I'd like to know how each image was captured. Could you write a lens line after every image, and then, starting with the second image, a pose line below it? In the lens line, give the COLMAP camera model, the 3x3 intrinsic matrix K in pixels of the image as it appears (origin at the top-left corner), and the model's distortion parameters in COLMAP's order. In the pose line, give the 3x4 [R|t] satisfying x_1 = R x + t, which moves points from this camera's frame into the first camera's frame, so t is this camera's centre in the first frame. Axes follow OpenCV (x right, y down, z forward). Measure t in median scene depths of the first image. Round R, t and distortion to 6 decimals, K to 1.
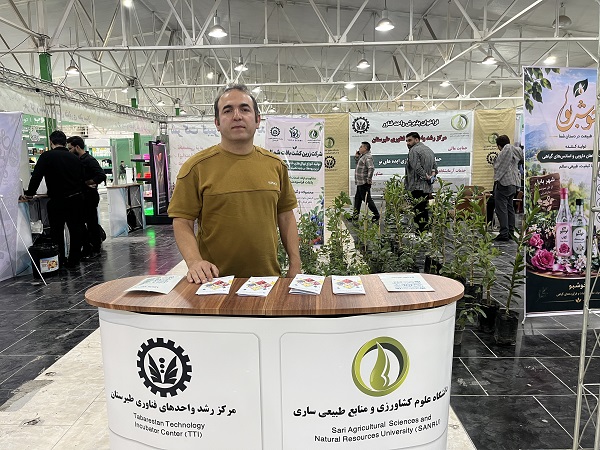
lens RADIAL K [[473.0, 0, 300.0], [0, 473.0, 225.0], [0, 0, 1]] dist [0.075243, -0.125030]
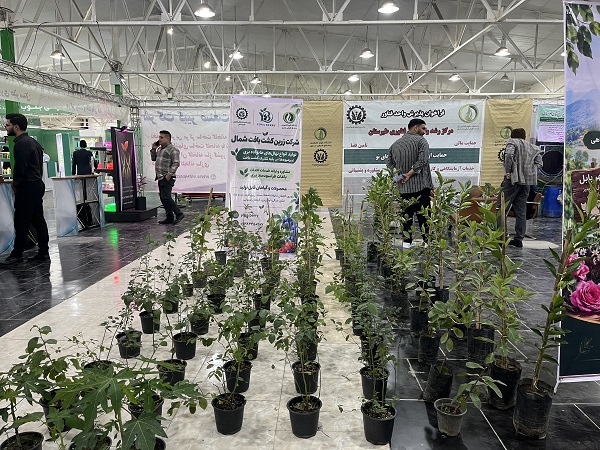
lens RADIAL K [[473.0, 0, 300.0], [0, 473.0, 225.0], [0, 0, 1]] dist [0.075243, -0.125030]
pose [[0.999672, 0.021917, -0.013263, 0.041023], [-0.021847, 0.999747, 0.005410, -0.007381], [0.013379, -0.005118, 0.999897, 0.116671]]
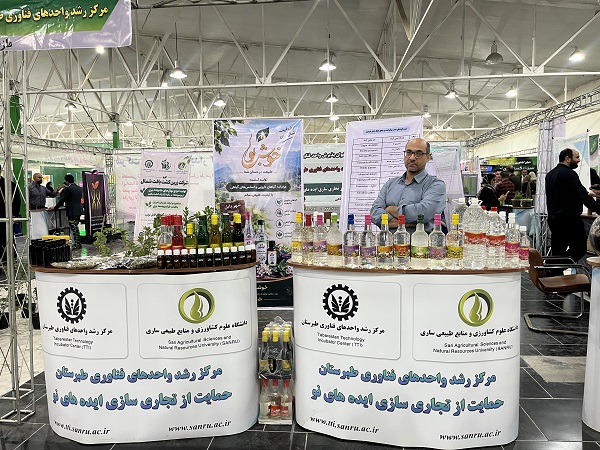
lens RADIAL K [[473.0, 0, 300.0], [0, 473.0, 225.0], [0, 0, 1]] dist [0.075243, -0.125030]
pose [[0.996666, 0.010459, -0.080917, 0.274839], [-0.015018, 0.998321, -0.055948, 0.009949], [0.080196, 0.056977, 0.995149, -0.090541]]
